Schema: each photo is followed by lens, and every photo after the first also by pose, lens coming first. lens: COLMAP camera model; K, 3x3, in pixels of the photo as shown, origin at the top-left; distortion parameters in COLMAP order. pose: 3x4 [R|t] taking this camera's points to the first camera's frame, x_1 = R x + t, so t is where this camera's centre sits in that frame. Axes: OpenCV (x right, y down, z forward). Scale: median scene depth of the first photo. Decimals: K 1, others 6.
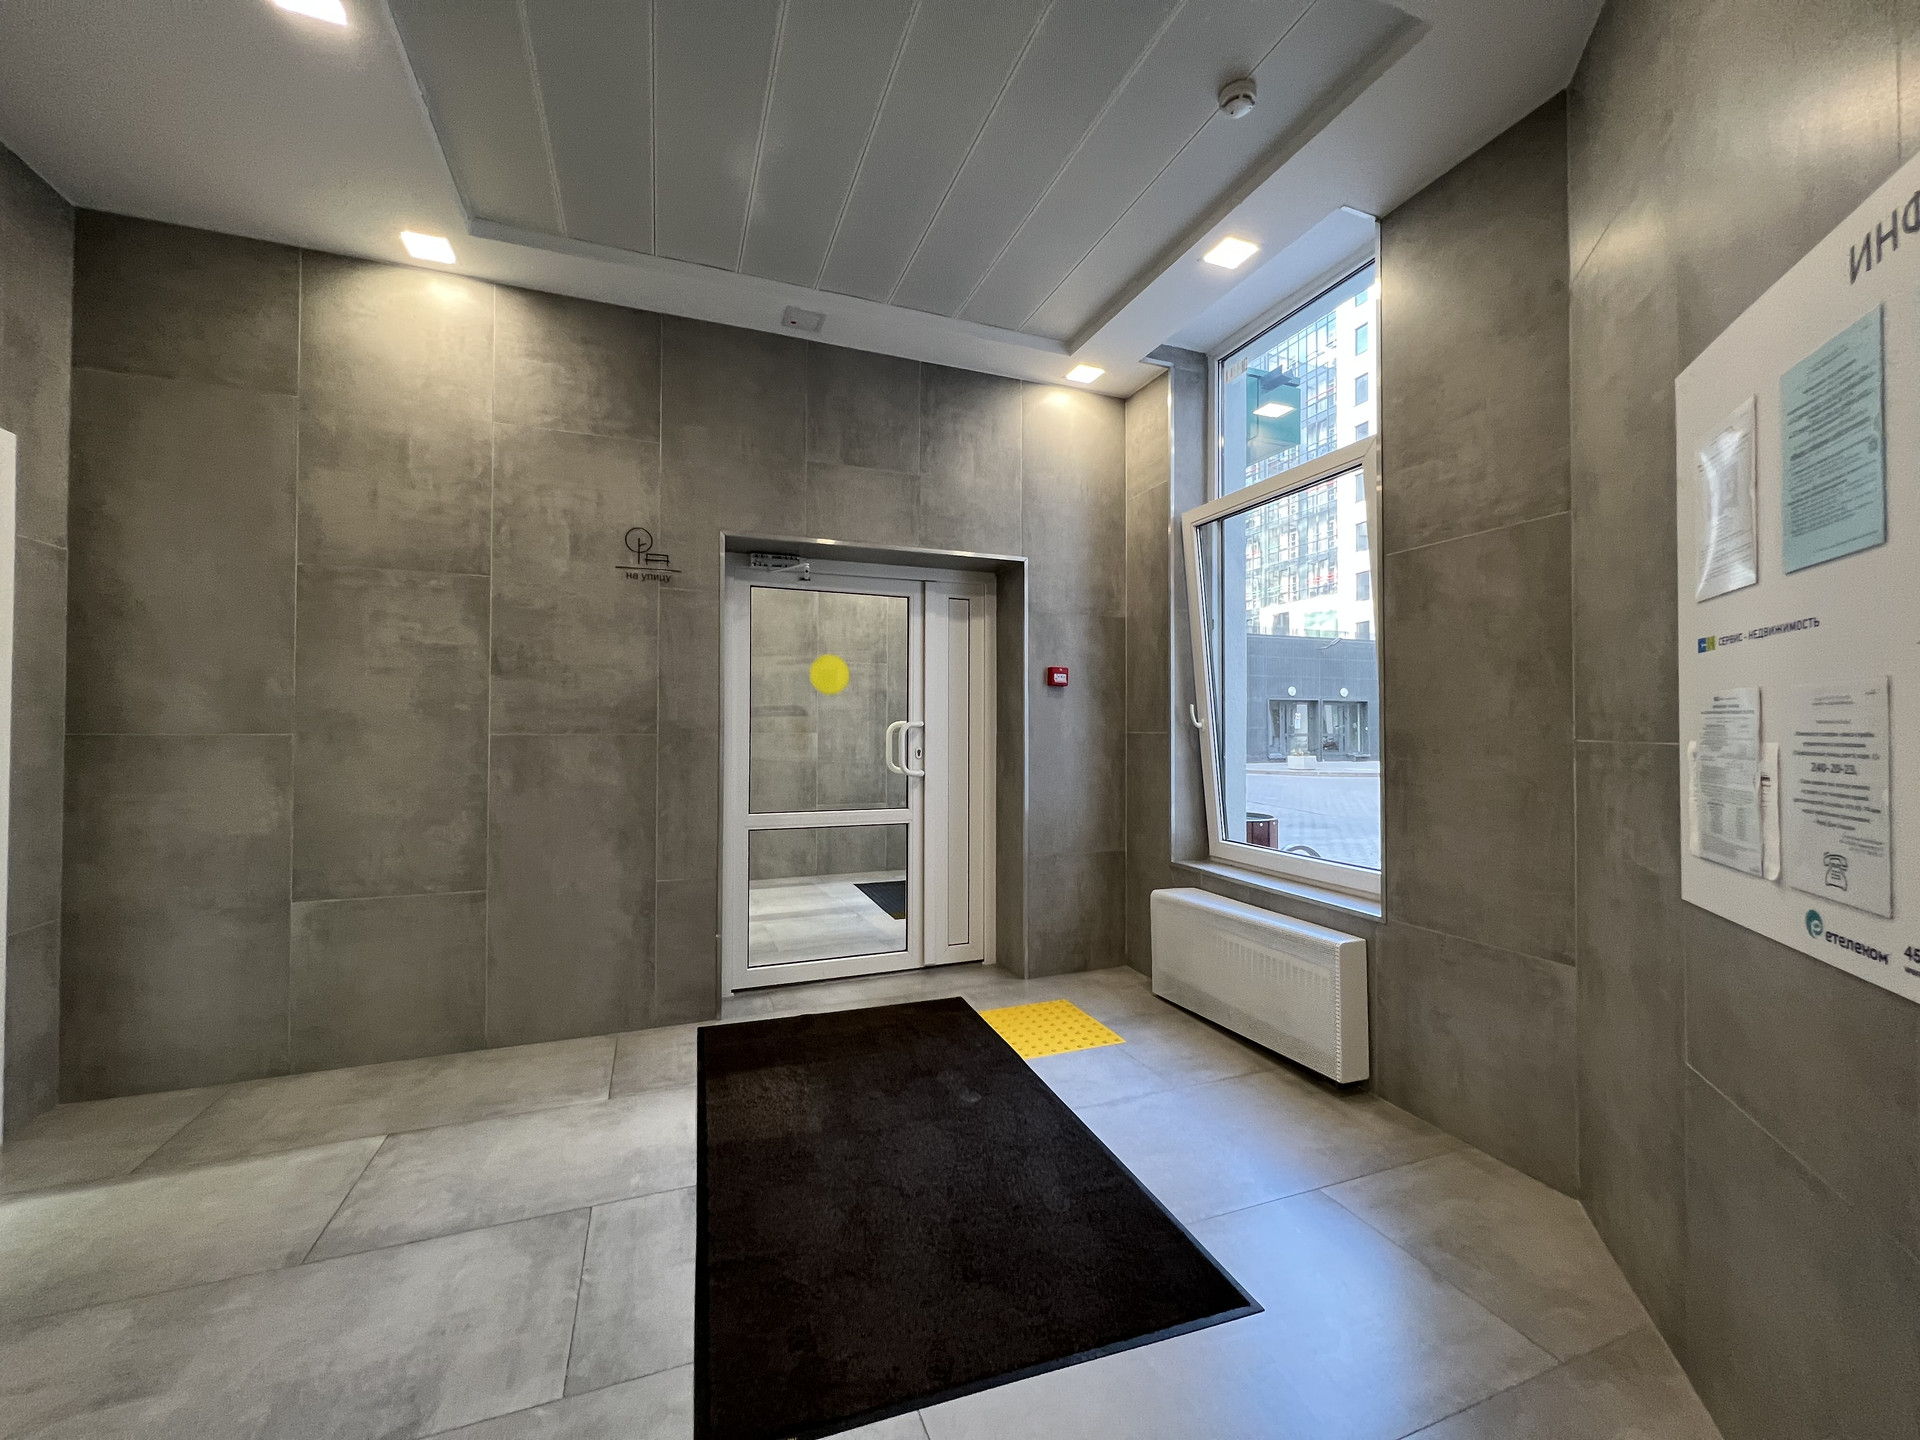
lens RADIAL K [[770.5, 0, 957.4], [0, 770.5, 720.1], [0, 0, 1]] dist [-0.001329, 0.000592]
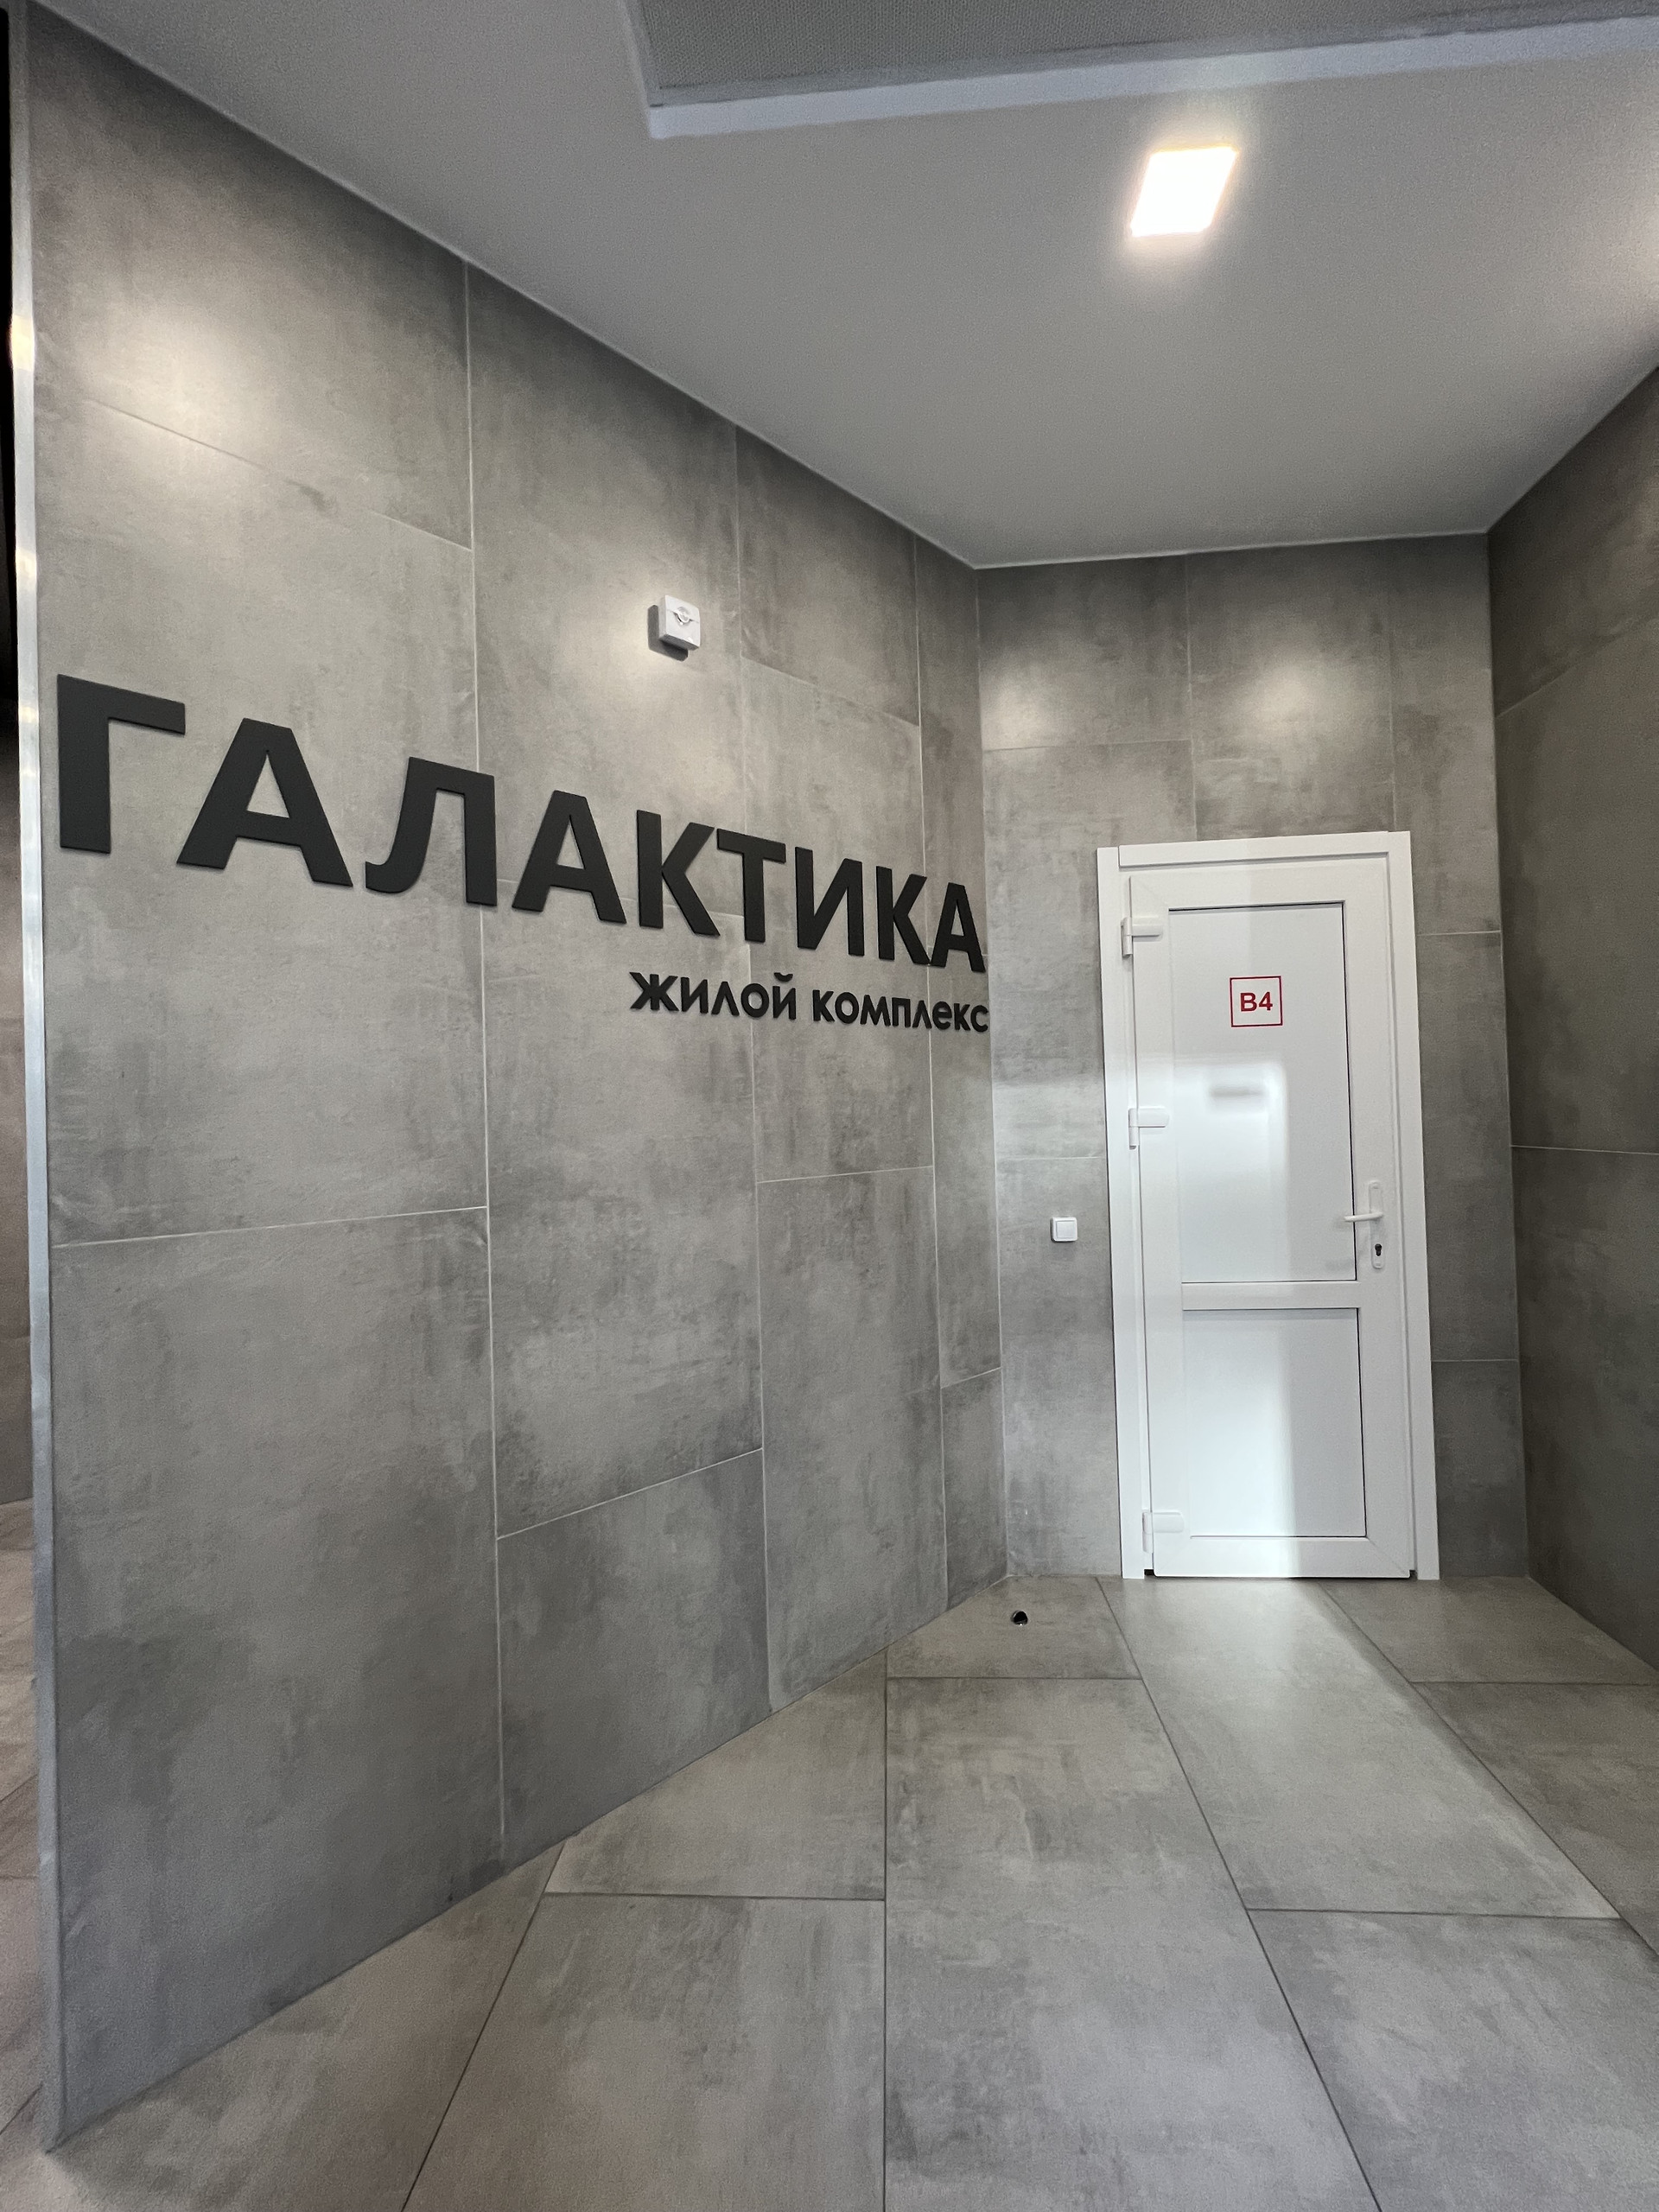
lens RADIAL K [[887.7, 0, 841.7], [0, 887.7, 1098.2], [0, 0, 1]] dist [-0.001329, 0.000592]
pose [[-0.413378, 0.003232, -0.910554, 0.061384], [0.037513, 0.999205, -0.013484, -0.056541], [0.909786, -0.039732, -0.413171, 0.836996]]
